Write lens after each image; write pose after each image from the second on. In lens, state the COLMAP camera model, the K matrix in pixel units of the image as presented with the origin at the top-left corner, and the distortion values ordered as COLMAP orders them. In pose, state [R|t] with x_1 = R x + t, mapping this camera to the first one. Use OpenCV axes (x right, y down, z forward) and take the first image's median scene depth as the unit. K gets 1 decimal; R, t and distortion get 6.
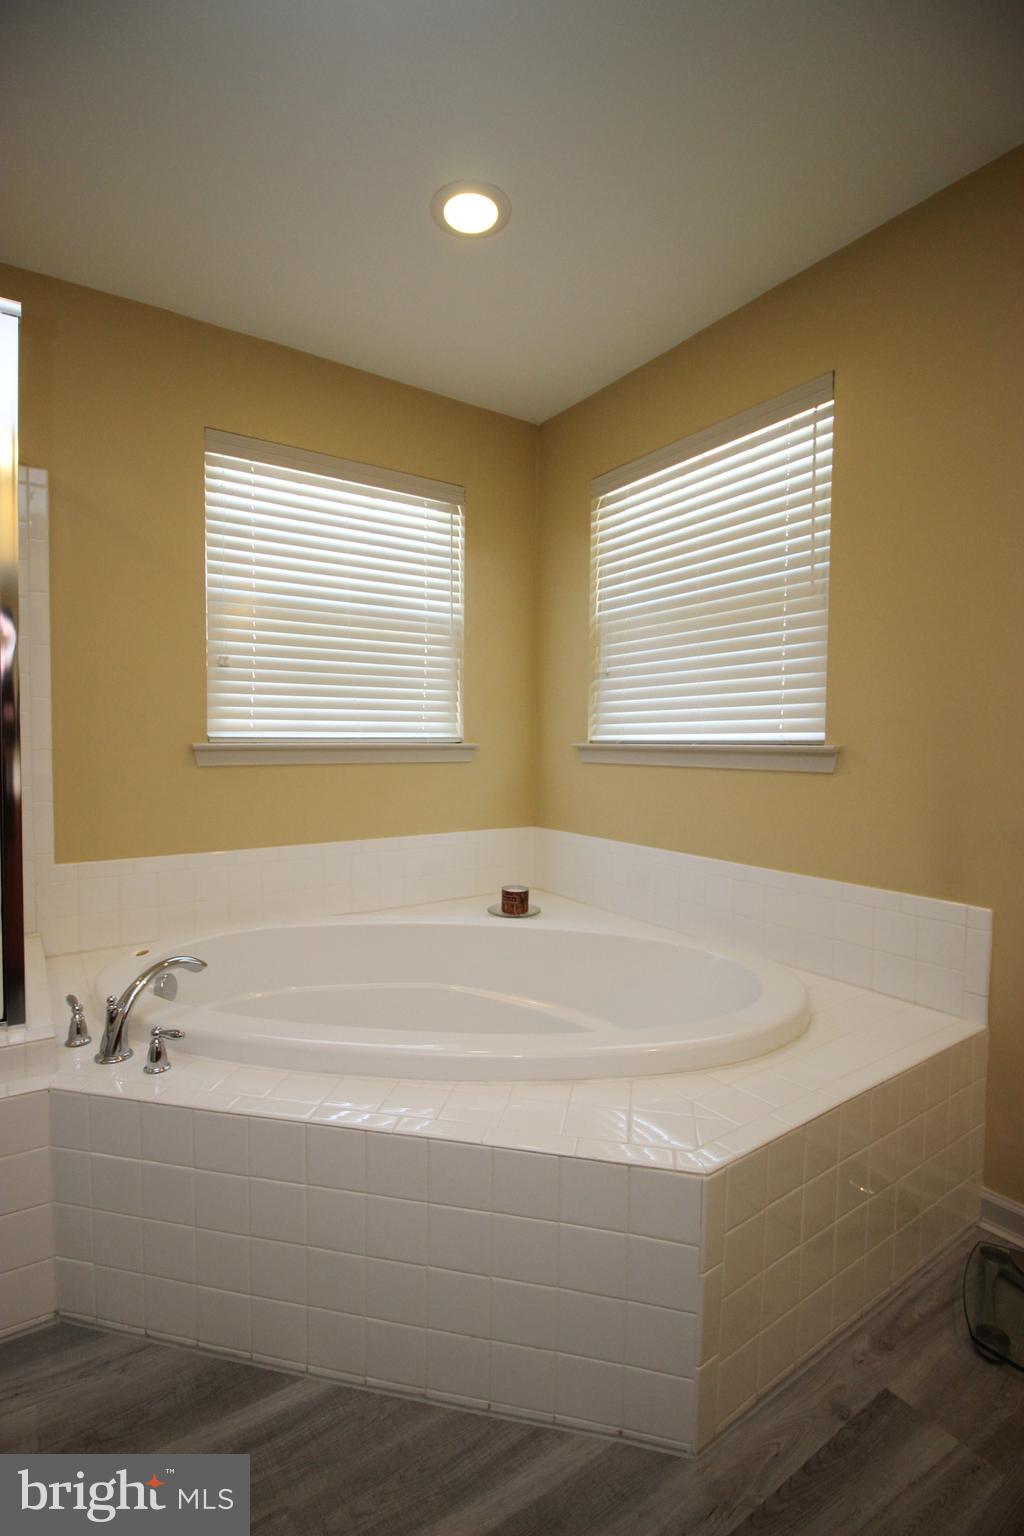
lens RADIAL K [[709.7, 0, 485.5], [0, 709.7, 766.1], [0, 0, 1]] dist [-0.002934, -0.016185]
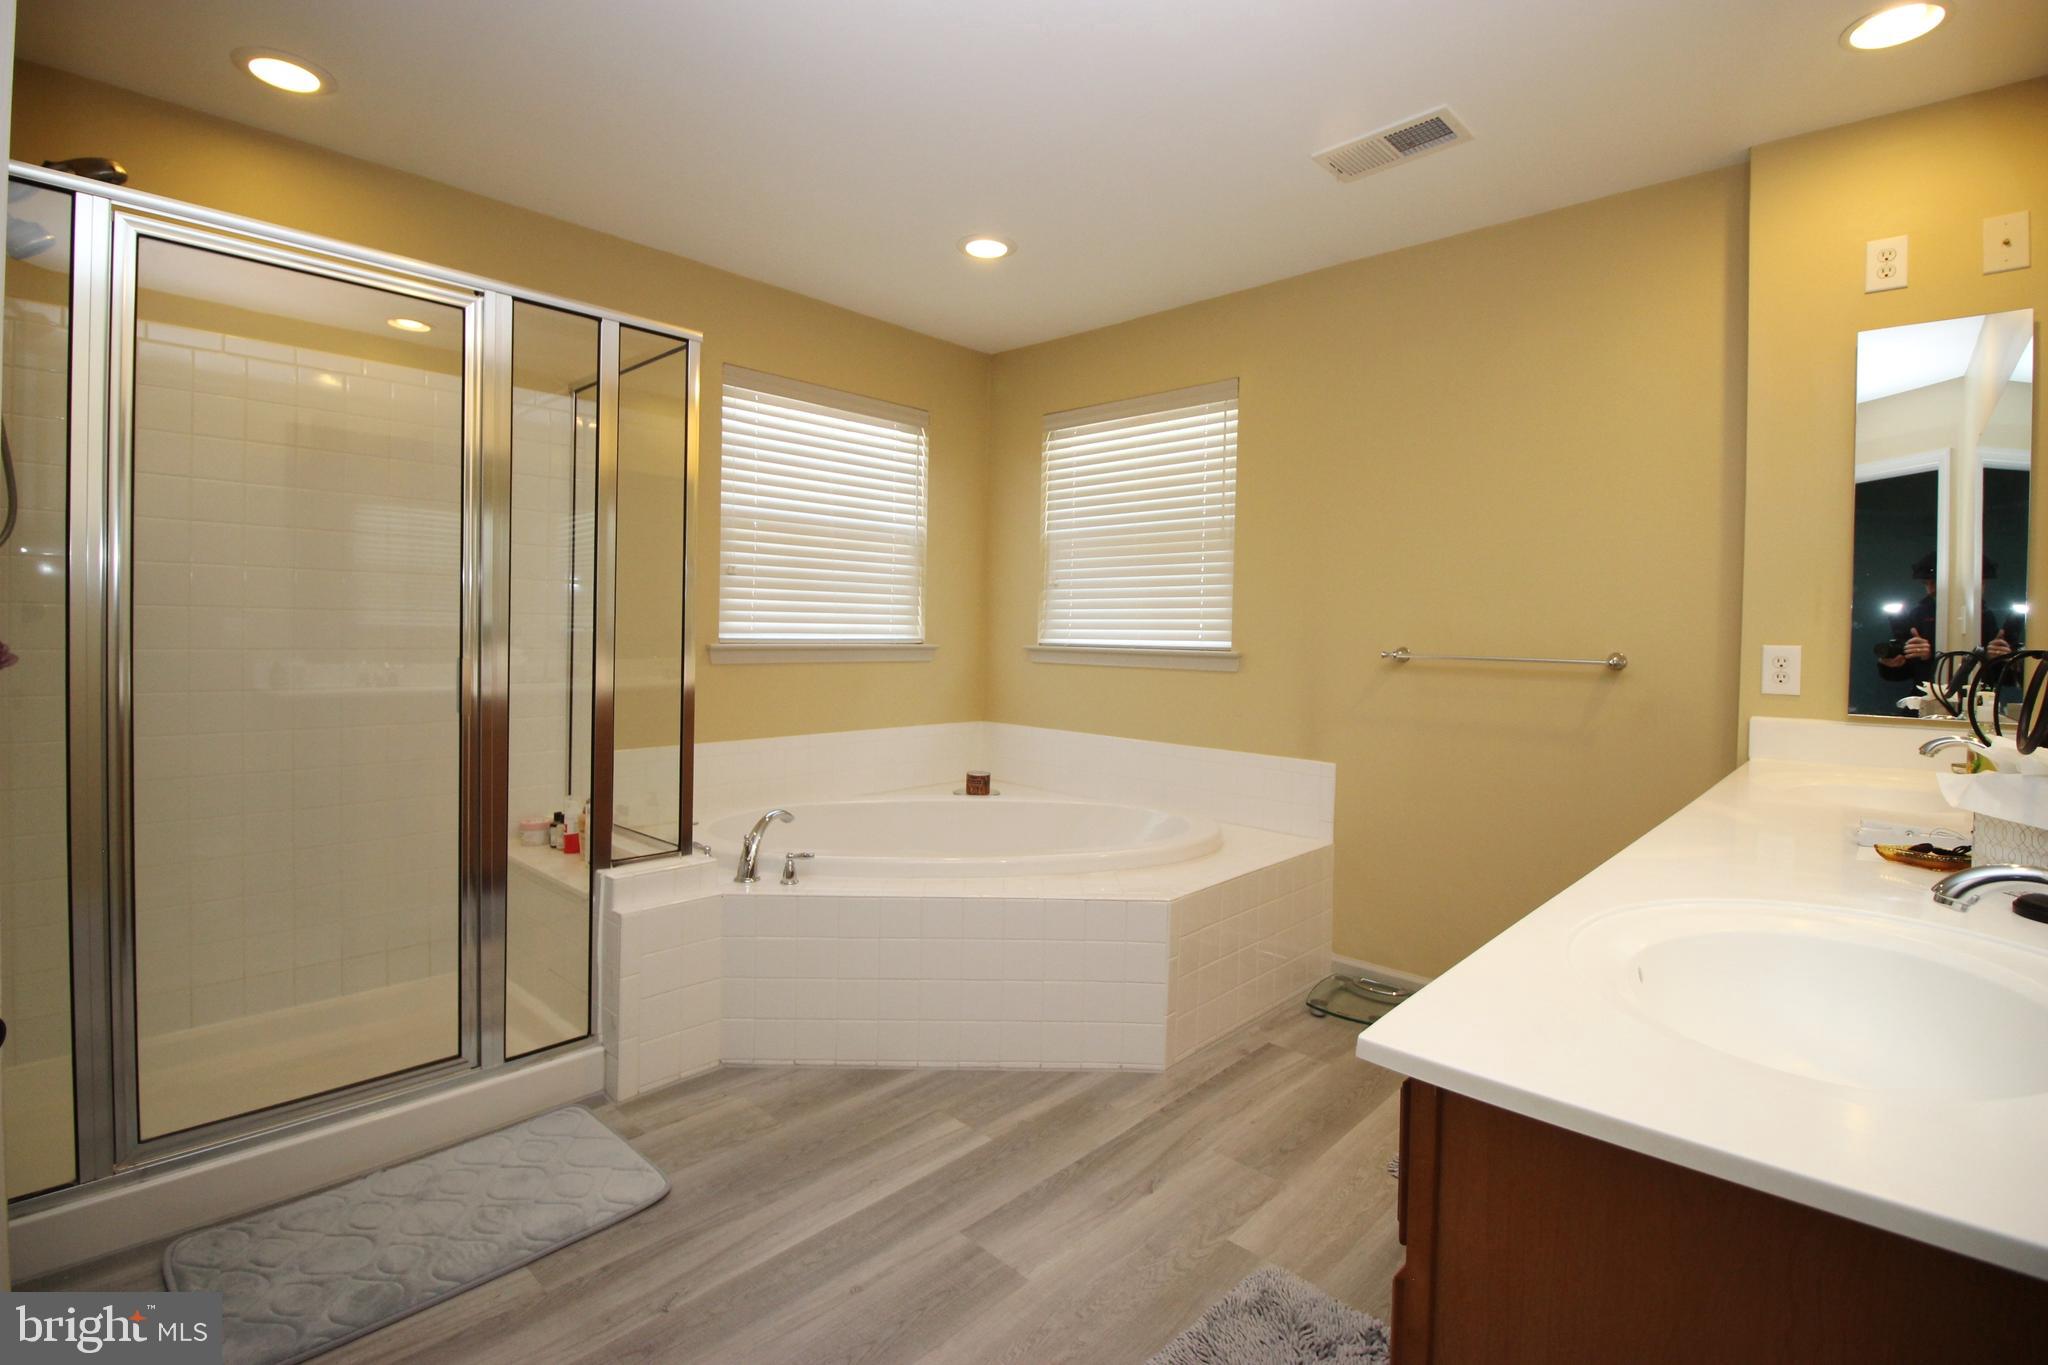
lens RADIAL K [[946.3, 0, 1026.7], [0, 946.3, 652.6], [0, 0, 1]] dist [-0.002934, -0.016185]
pose [[0.972495, 0.007616, 0.232798, -0.262528], [-0.004603, 0.999899, -0.013481, -0.000643], [-0.232877, 0.012039, 0.972432, -0.543957]]
